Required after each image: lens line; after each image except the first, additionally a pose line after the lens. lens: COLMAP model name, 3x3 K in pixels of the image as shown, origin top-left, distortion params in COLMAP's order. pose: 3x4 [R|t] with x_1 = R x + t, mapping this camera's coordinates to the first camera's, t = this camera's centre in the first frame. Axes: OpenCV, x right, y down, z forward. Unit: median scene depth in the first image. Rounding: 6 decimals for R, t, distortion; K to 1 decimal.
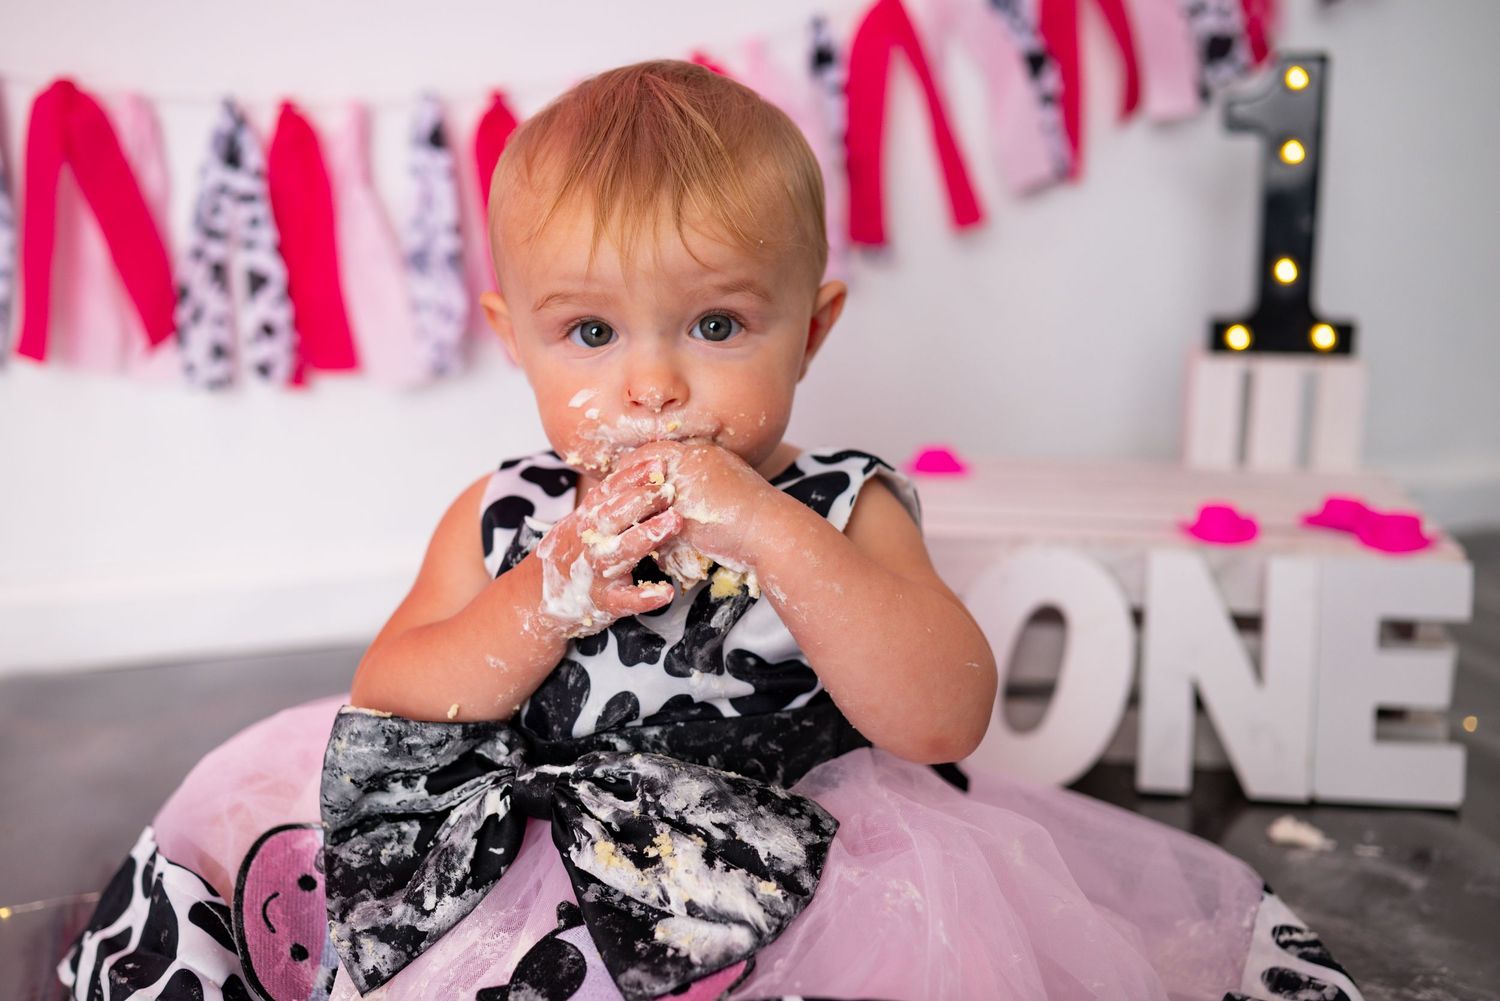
lens RADIAL K [[1571.0, 0, 741.0], [0, 1571.0, 538.9], [0, 0, 1]] dist [-0.046031, 0.000292]
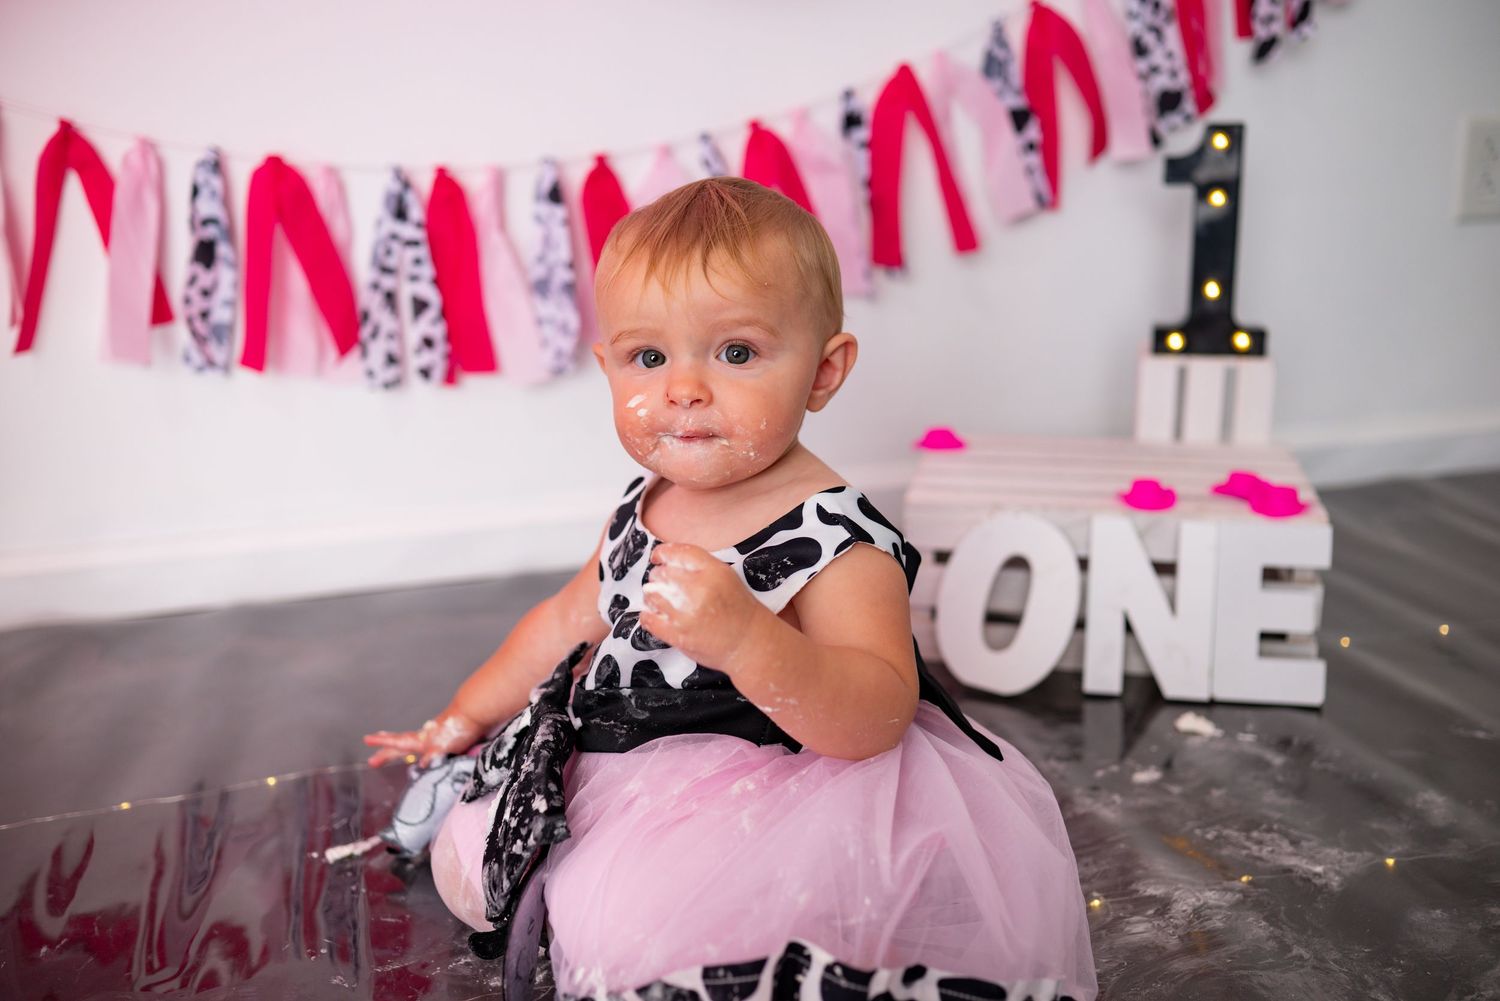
lens RADIAL K [[1443.4, 0, 750.0], [0, 1443.4, 500.5], [0, 0, 1]] dist [-0.041936, -0.011796]
pose [[0.999502, -0.004755, -0.031201, 0.008733], [0.005780, 0.999445, 0.032819, -0.079014], [0.031027, -0.032983, 0.998974, -0.406751]]
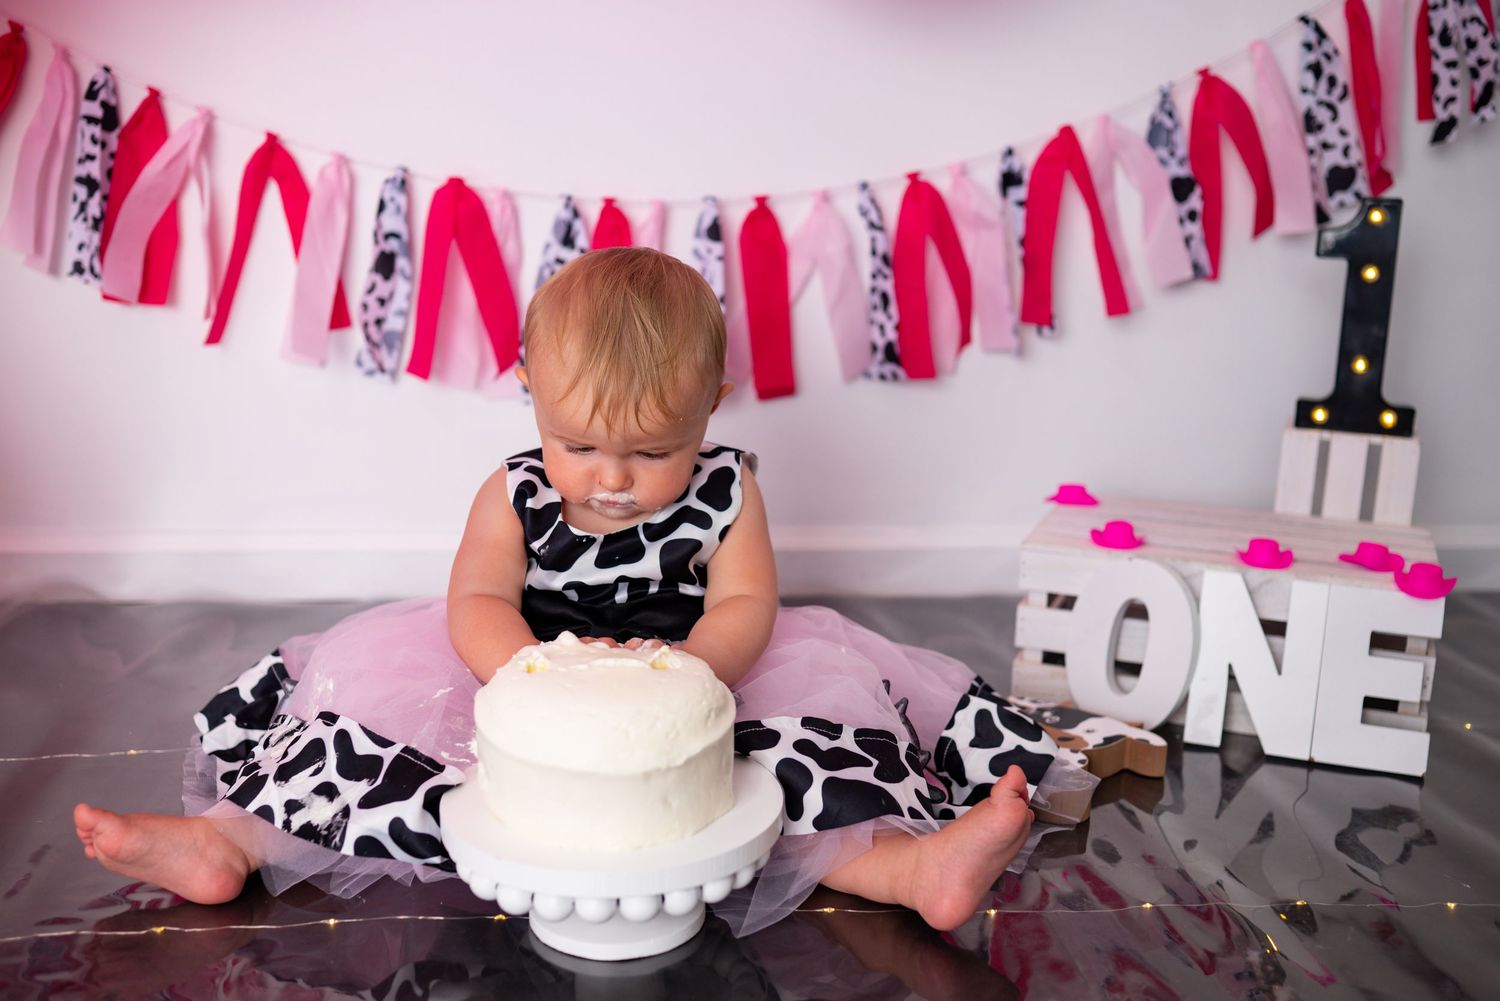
lens RADIAL K [[1571.0, 0, 741.0], [0, 1571.0, 538.9], [0, 0, 1]] dist [-0.046031, 0.000292]
pose [[0.984957, 0.075683, -0.155346, 0.120539], [-0.077739, 0.996948, -0.007193, 0.037131], [0.154327, 0.019162, 0.987834, -0.677140]]
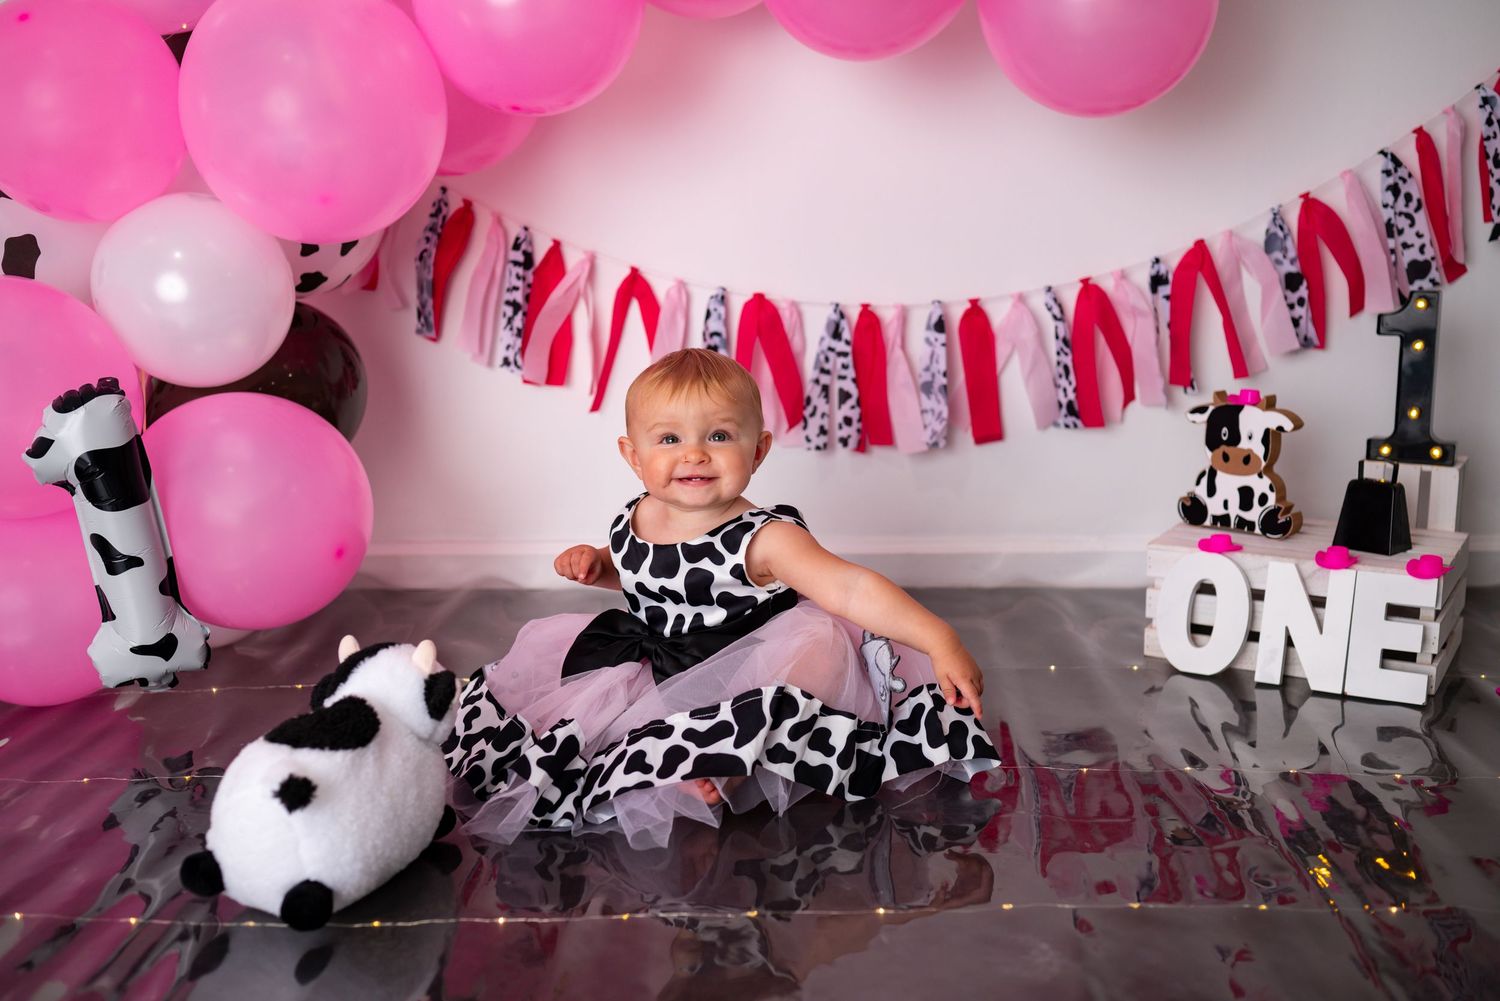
lens RADIAL K [[1514.2, 0, 795.8], [0, 1514.2, 545.8], [0, 0, 1]] dist [-0.036251, -0.006750]
pose [[0.945166, 0.070224, -0.318951, 0.496252], [-0.076638, 0.997030, -0.007588, 0.080305], [0.317471, 0.031616, 0.947741, -1.603243]]
